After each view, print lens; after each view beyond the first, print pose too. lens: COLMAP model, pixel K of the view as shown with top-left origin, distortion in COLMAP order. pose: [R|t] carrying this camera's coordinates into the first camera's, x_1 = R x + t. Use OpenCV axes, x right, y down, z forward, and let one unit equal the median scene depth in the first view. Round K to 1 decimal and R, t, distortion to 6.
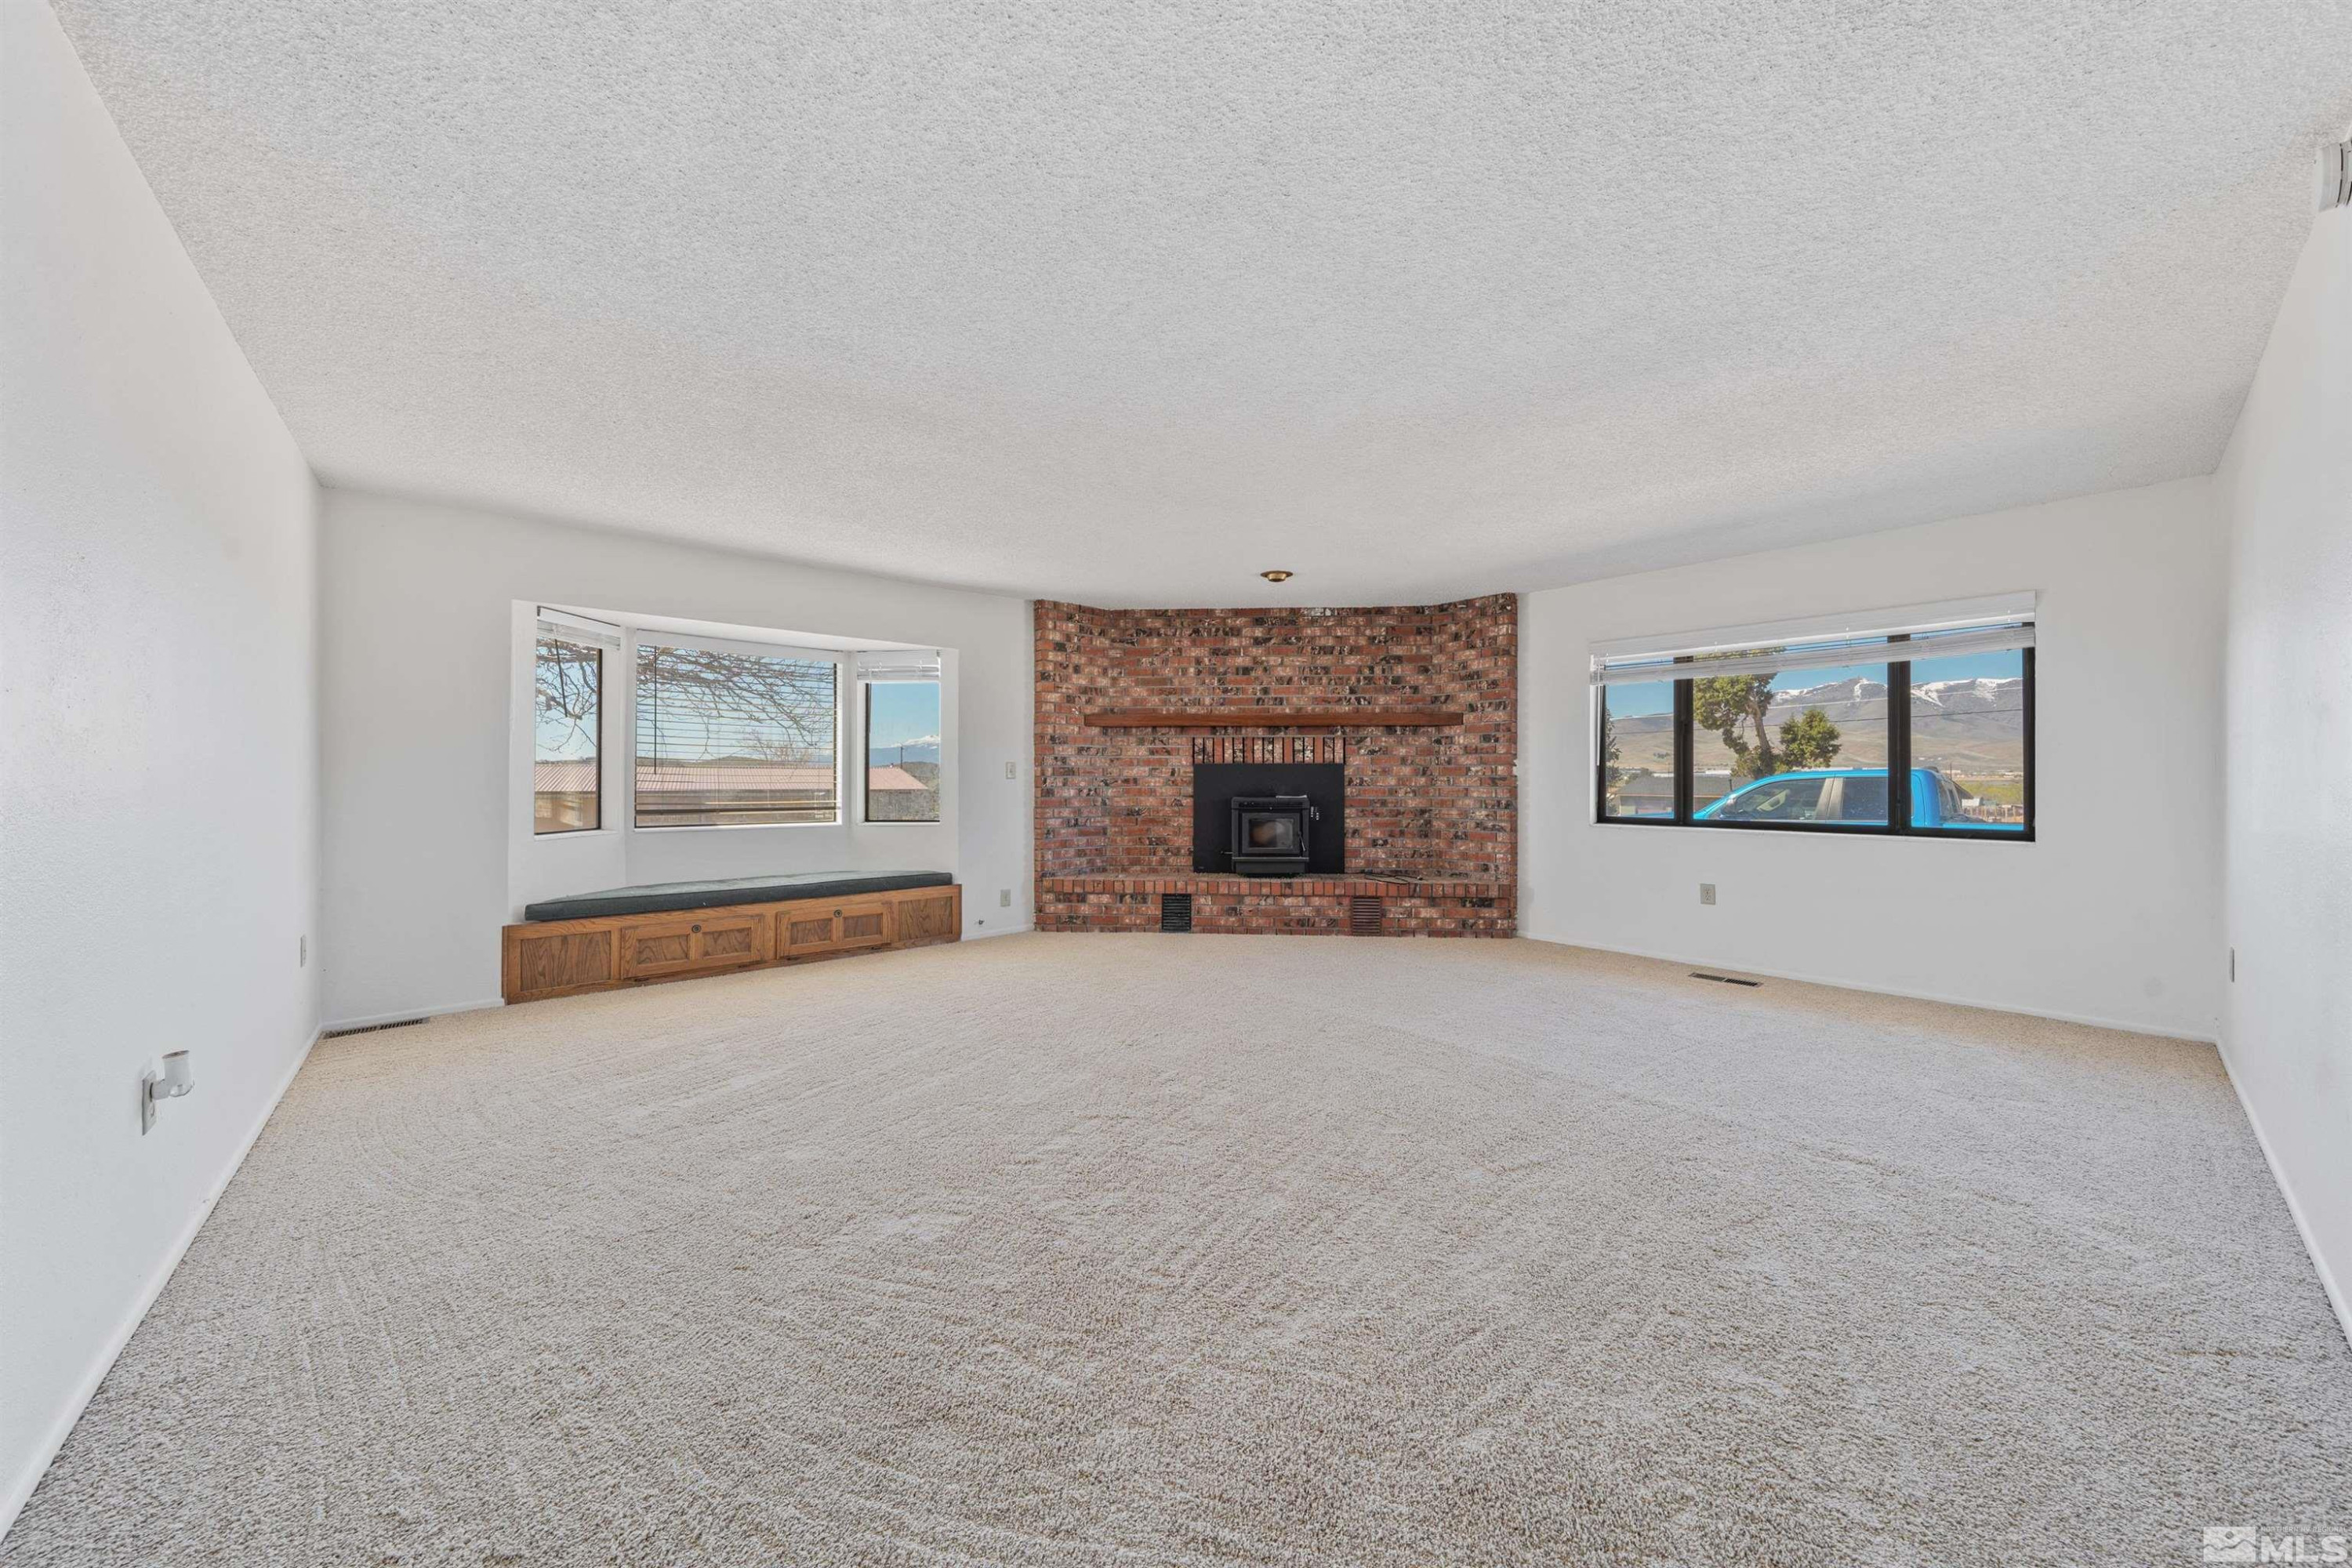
lens RADIAL K [[800.9, 0, 1172.9], [0, 800.9, 779.8], [0, 0, 1]] dist [-0.002067, -0.000164]
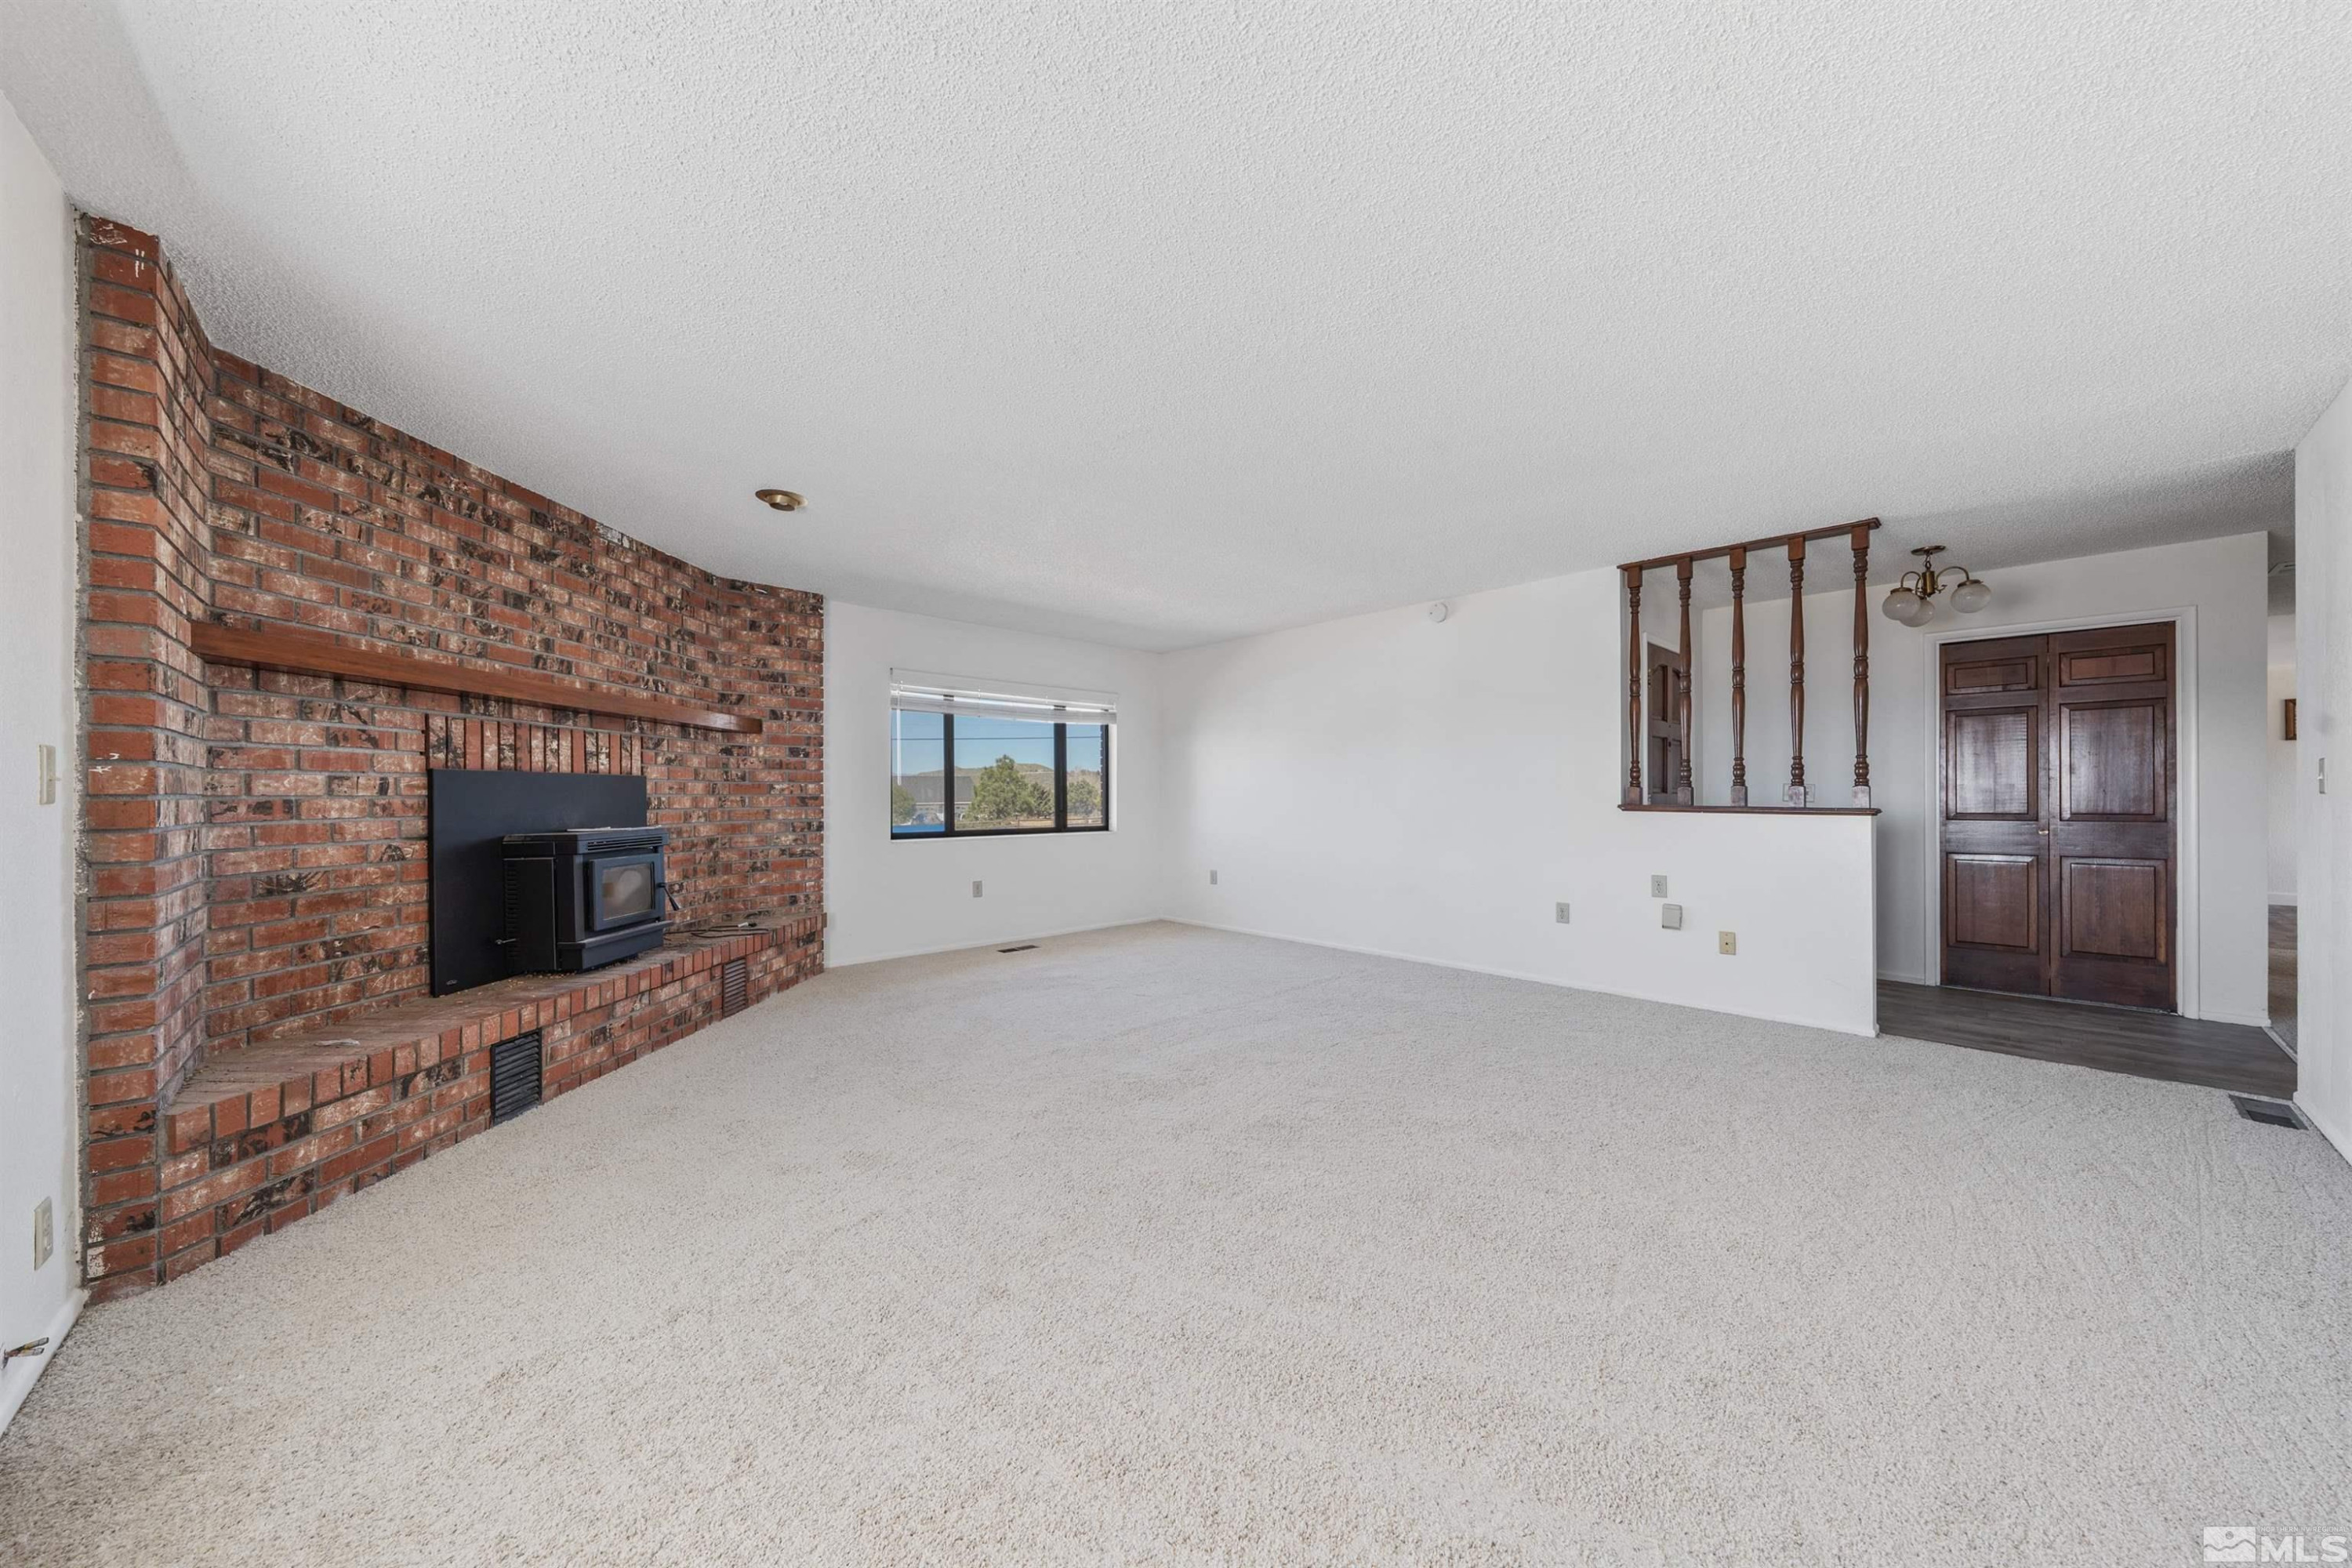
lens RADIAL K [[808.8, 0, 1176.5], [0, 808.8, 795.2], [0, 0, 1]] dist [-0.000514, 0.000280]
pose [[-0.044409, 0.000071, 0.999013, -0.480639], [0.004535, 0.999990, 0.000131, -0.002572], [-0.999003, 0.004536, -0.044409, 0.585410]]
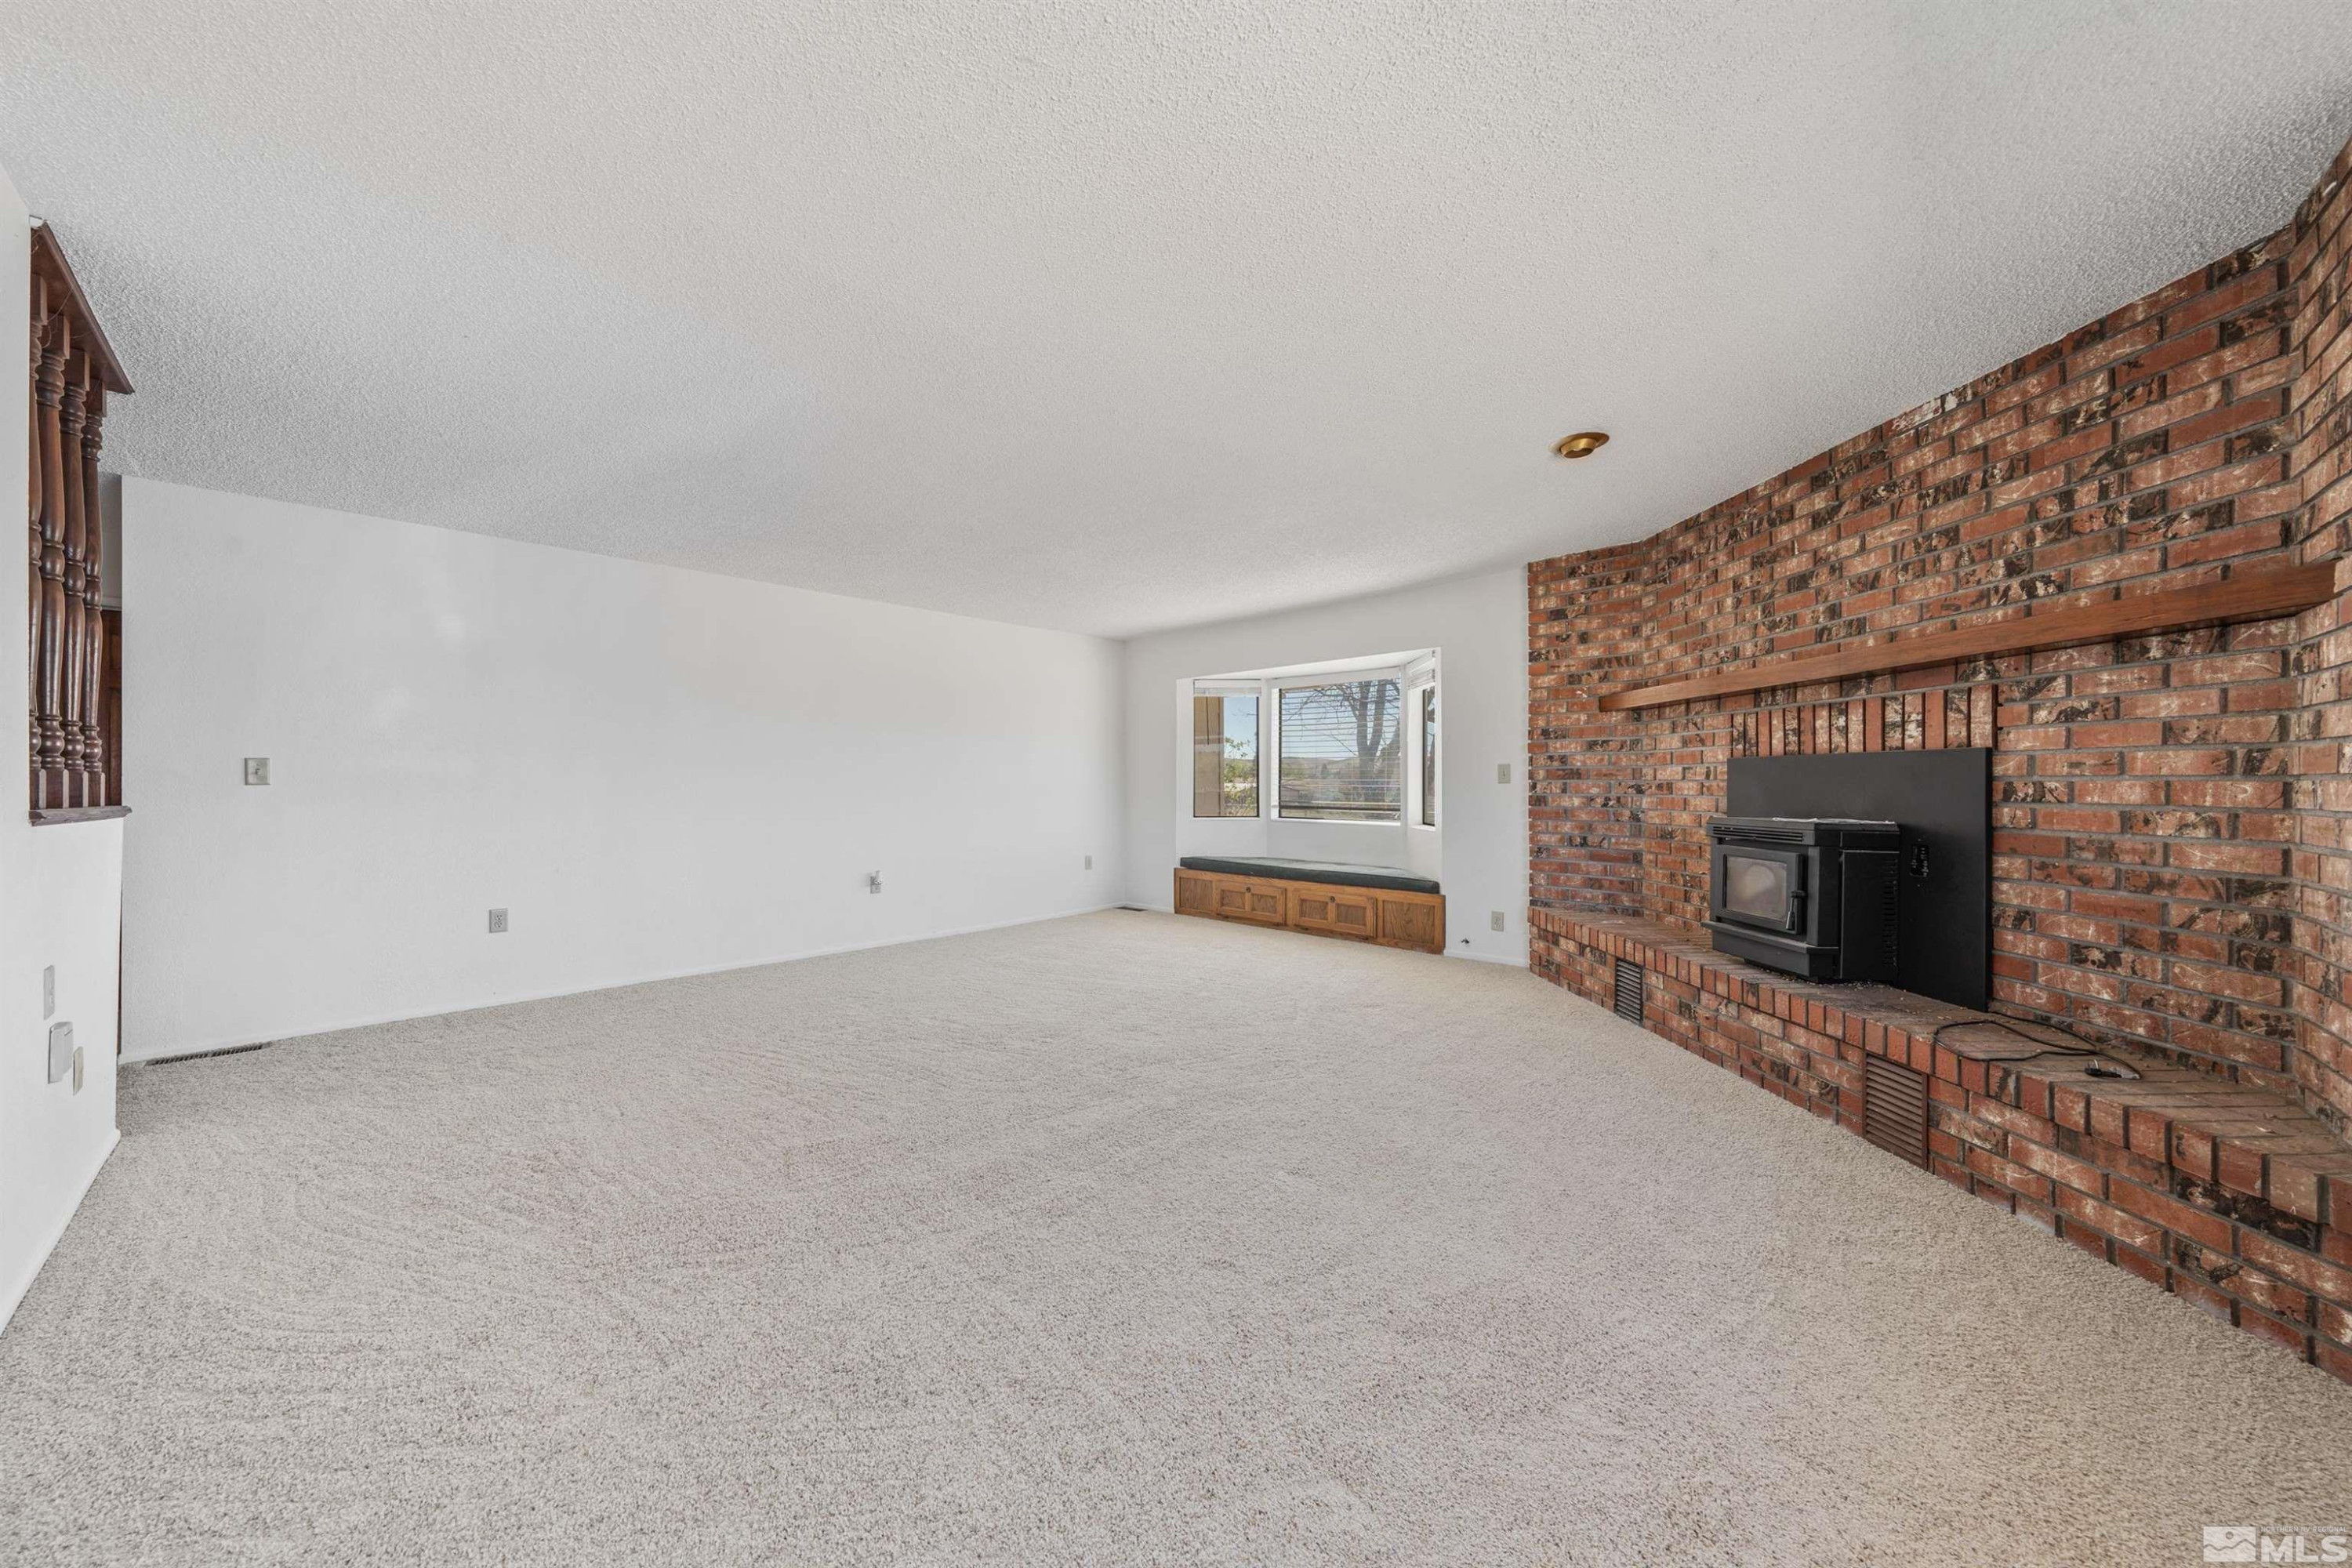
lens RADIAL K [[800.9, 0, 1172.9], [0, 800.9, 779.8], [0, 0, 1]] dist [-0.002067, -0.000164]
pose [[0.096980, -0.002789, -0.995282, 0.585239], [0.000260, 0.999996, -0.002777, -0.002714], [0.995286, 0.000011, 0.096981, 0.537114]]
